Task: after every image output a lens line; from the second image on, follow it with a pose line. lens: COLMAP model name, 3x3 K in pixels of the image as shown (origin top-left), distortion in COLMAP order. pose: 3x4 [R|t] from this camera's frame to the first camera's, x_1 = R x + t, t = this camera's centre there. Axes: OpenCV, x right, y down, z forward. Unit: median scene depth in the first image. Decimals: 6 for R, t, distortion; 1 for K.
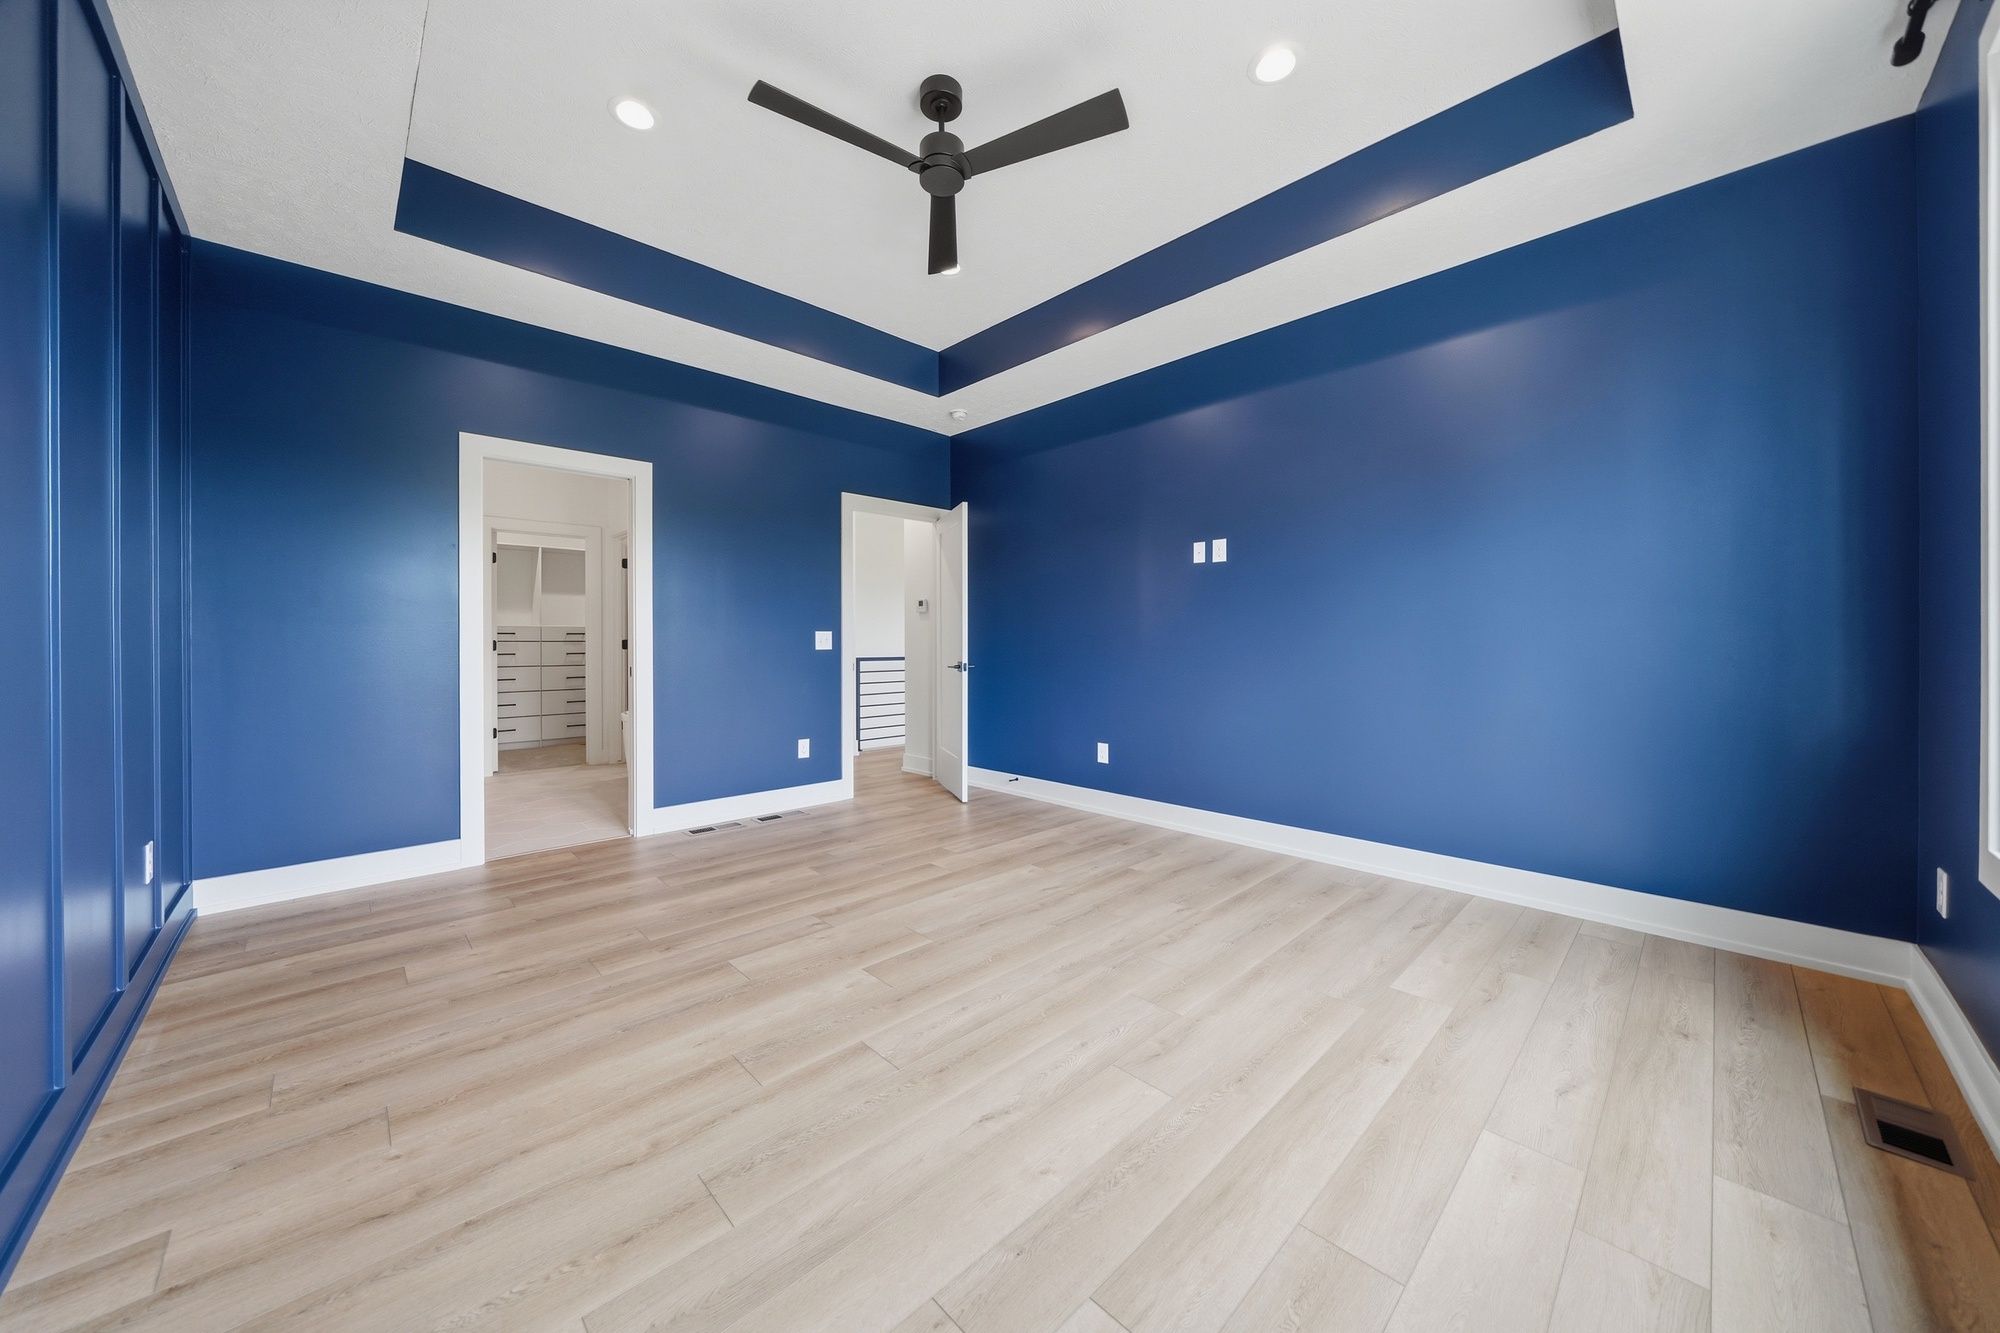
lens RADIAL K [[693.6, 0, 999.0], [0, 693.6, 650.7], [0, 0, 1]] dist [0.000835, -0.000019]
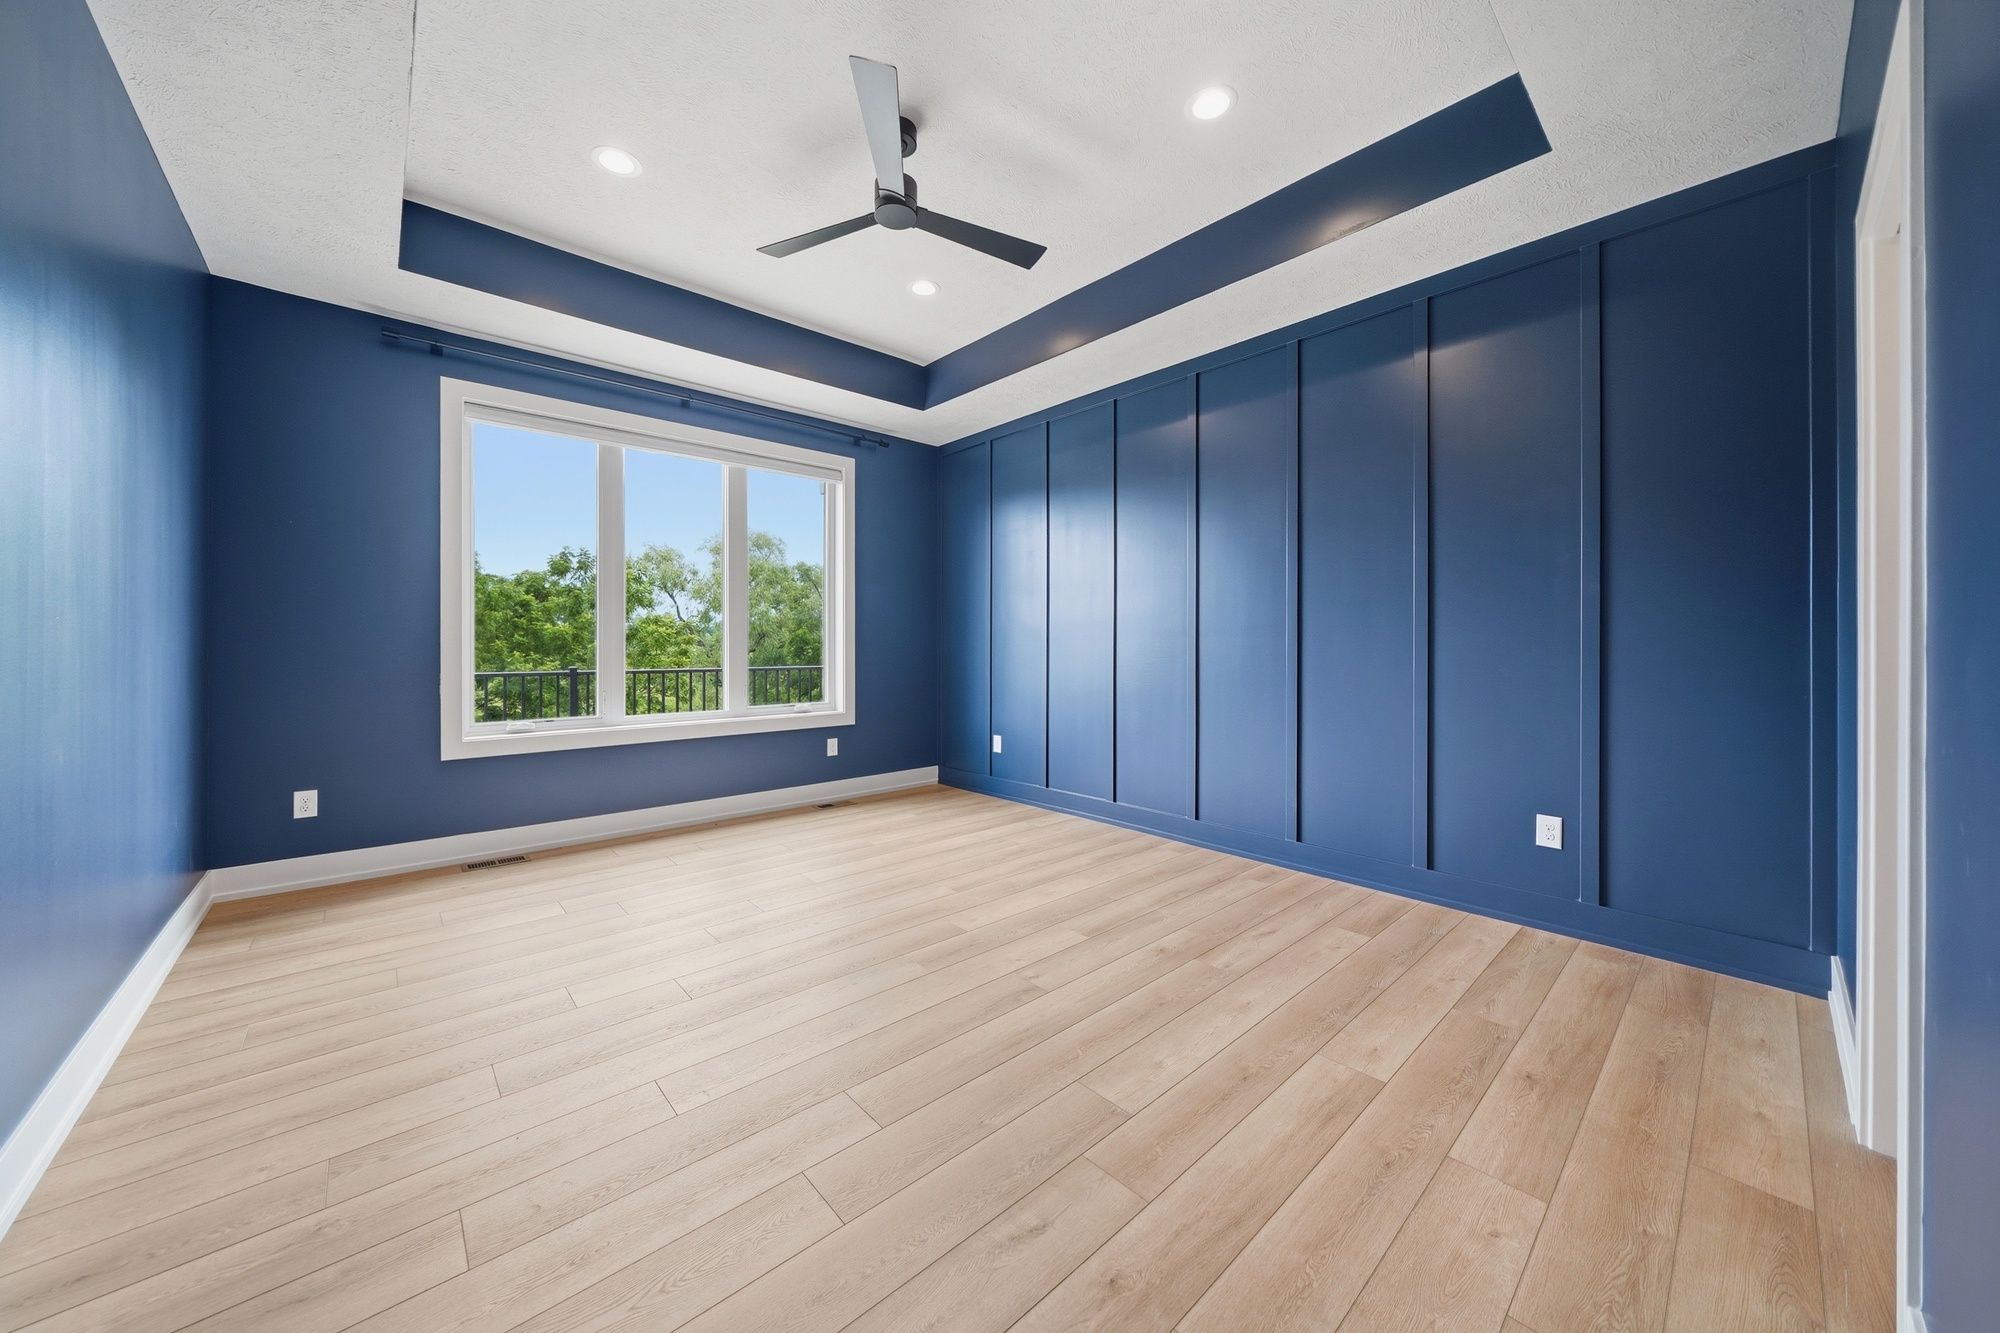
lens RADIAL K [[693.6, 0, 999.0], [0, 693.6, 650.7], [0, 0, 1]] dist [0.000835, -0.000019]
pose [[-0.999460, 0.000477, 0.032867, -0.303349], [0.000948, 0.999897, 0.014312, -0.035390], [-0.032857, 0.014335, -0.999357, 2.284206]]
